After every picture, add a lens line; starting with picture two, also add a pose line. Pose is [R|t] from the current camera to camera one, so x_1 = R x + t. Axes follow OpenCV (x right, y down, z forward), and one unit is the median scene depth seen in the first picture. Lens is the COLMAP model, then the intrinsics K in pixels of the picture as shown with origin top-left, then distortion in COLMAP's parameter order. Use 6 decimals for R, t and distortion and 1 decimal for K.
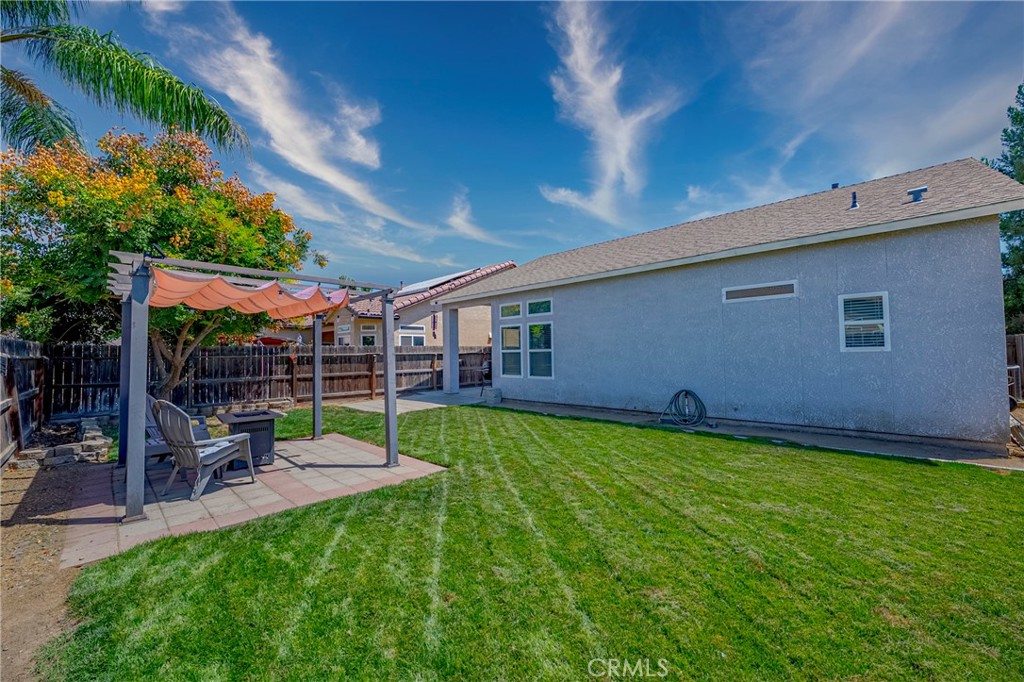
lens RADIAL K [[408.1, 0, 512.6], [0, 408.1, 339.1], [0, 0, 1]] dist [-0.011173, 0.000556]
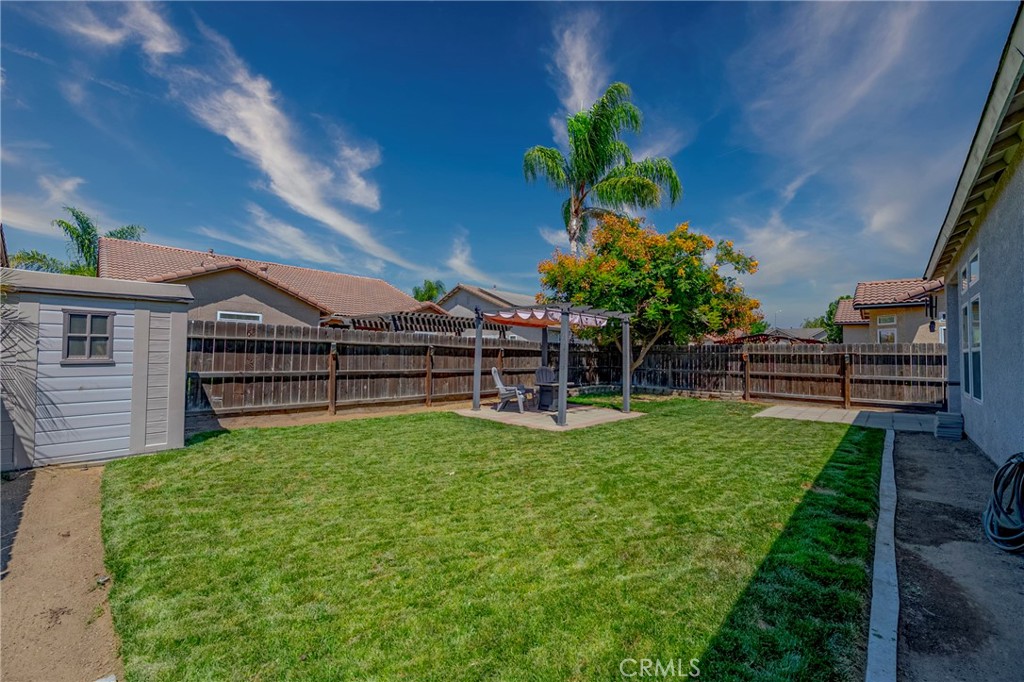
lens RADIAL K [[408.1, 0, 512.6], [0, 408.1, 339.1], [0, 0, 1]] dist [-0.011173, 0.000556]
pose [[0.027696, -0.013106, -0.999530, 0.510516], [0.028862, 0.999508, -0.012306, -0.002094], [0.999200, -0.028508, 0.028060, 0.346521]]
